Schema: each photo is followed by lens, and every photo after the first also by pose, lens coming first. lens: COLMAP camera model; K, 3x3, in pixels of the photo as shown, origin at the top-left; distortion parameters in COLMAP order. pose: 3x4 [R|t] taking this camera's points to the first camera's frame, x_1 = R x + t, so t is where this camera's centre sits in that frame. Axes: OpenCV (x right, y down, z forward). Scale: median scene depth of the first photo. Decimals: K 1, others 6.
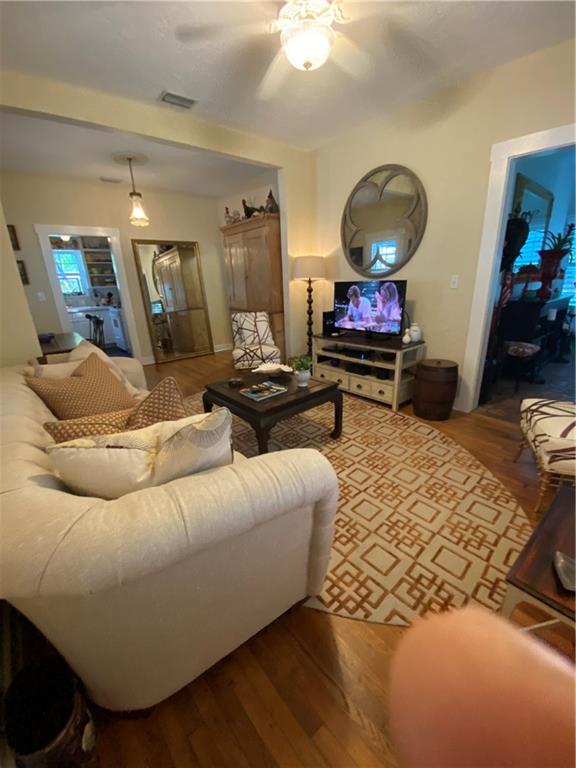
lens RADIAL K [[316.8, 0, 290.8], [0, 316.8, 382.6], [0, 0, 1]] dist [0.001804, 0.000116]
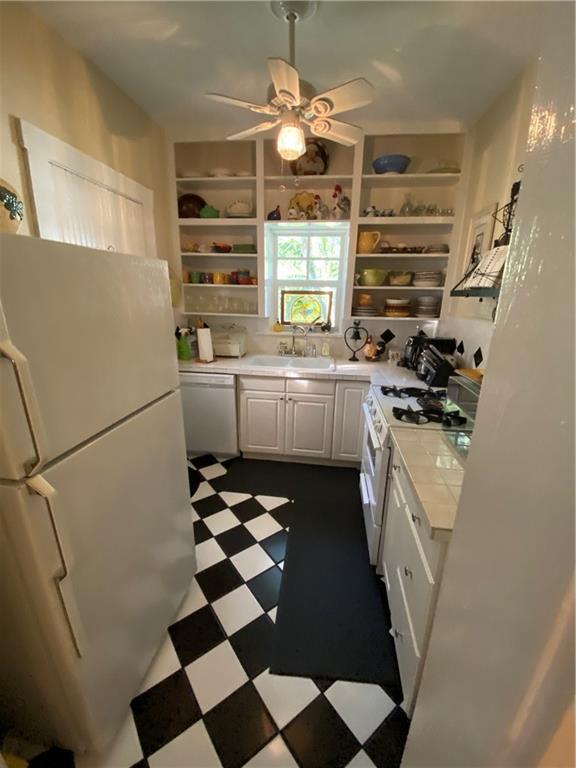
lens RADIAL K [[316.8, 0, 287.9], [0, 316.8, 385.6], [0, 0, 1]] dist [0.001804, 0.000116]
pose [[0.671091, 0.270967, -0.690083, -0.384622], [-0.276159, 0.955193, 0.106506, -0.239852], [0.688021, 0.119097, 0.715851, 0.673652]]
